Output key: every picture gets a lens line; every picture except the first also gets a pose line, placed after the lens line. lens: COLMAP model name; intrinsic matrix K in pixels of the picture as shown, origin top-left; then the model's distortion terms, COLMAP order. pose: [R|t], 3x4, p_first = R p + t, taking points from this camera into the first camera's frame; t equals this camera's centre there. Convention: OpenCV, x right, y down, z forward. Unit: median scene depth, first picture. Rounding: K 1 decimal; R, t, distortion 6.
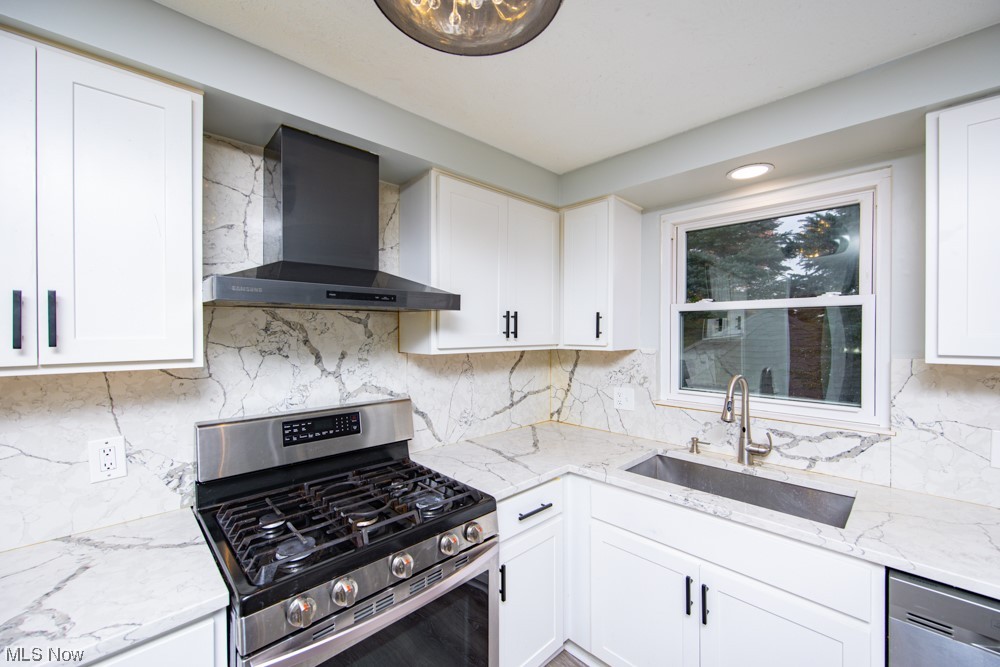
lens RADIAL K [[404.7, 0, 500.6], [0, 404.7, 330.0], [0, 0, 1]] dist [0.001348, 0.000369]
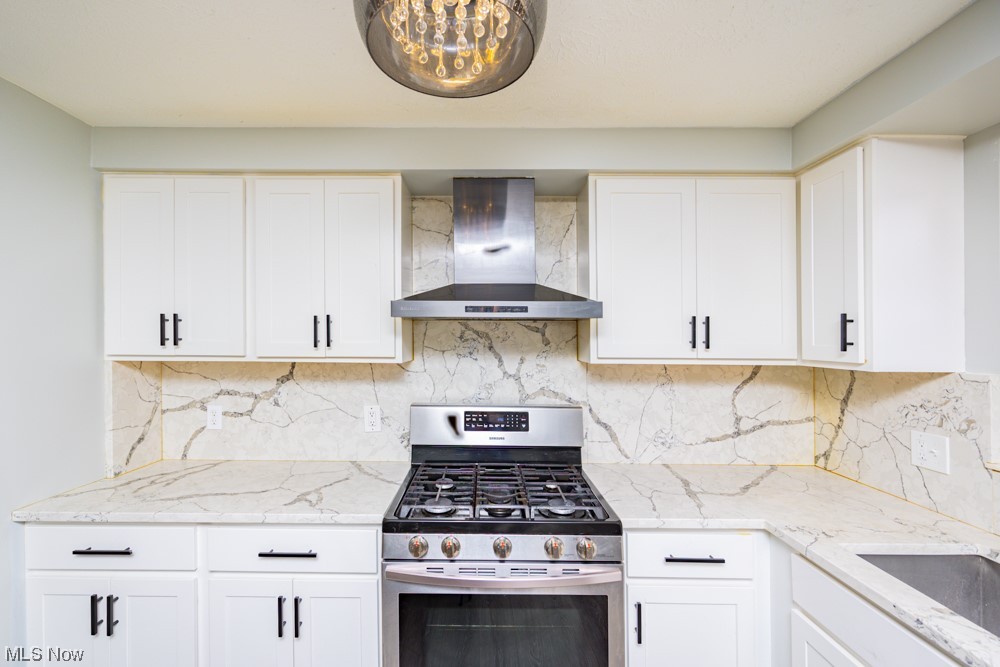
lens RADIAL K [[429.9, 0, 483.2], [0, 429.9, 338.2], [0, 0, 1]] dist [-0.001462, 0.000103]
pose [[0.715367, 0.004844, -0.698732, 0.363187], [-0.005016, 0.999986, 0.001797, -0.001178], [0.698731, 0.002219, 0.715381, 0.071241]]
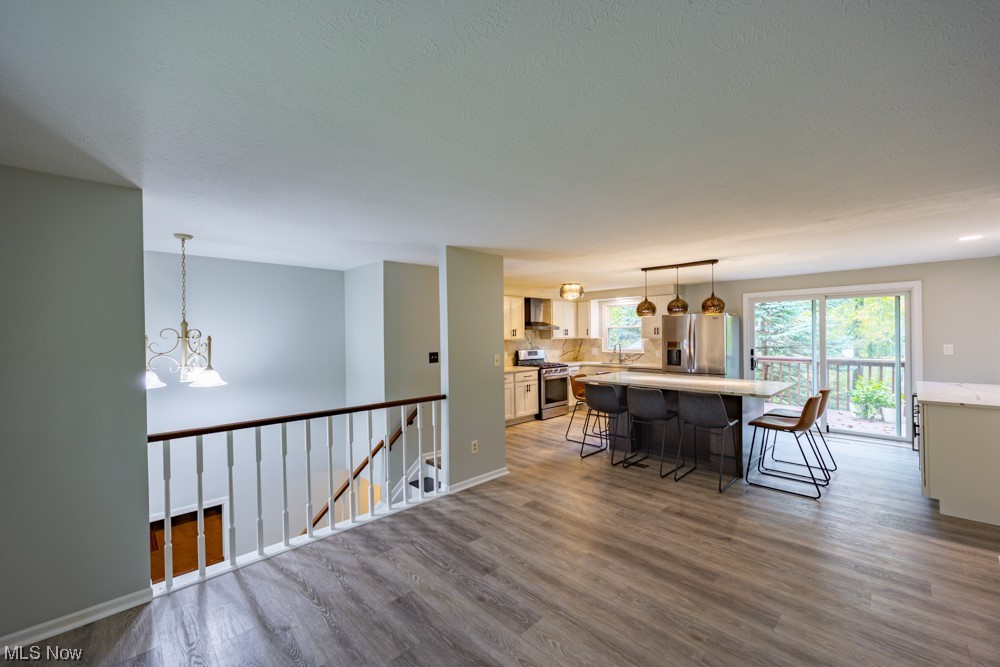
lens RADIAL K [[399.1, 0, 500.0], [0, 399.1, 333.5], [0, 0, 1]] dist [-0.001493, -0.000094]
pose [[0.999950, -0.007579, 0.006463, -0.786918], [0.007565, 0.999969, 0.002070, -0.016413], [-0.006479, -0.002021, 0.999977, -3.557579]]
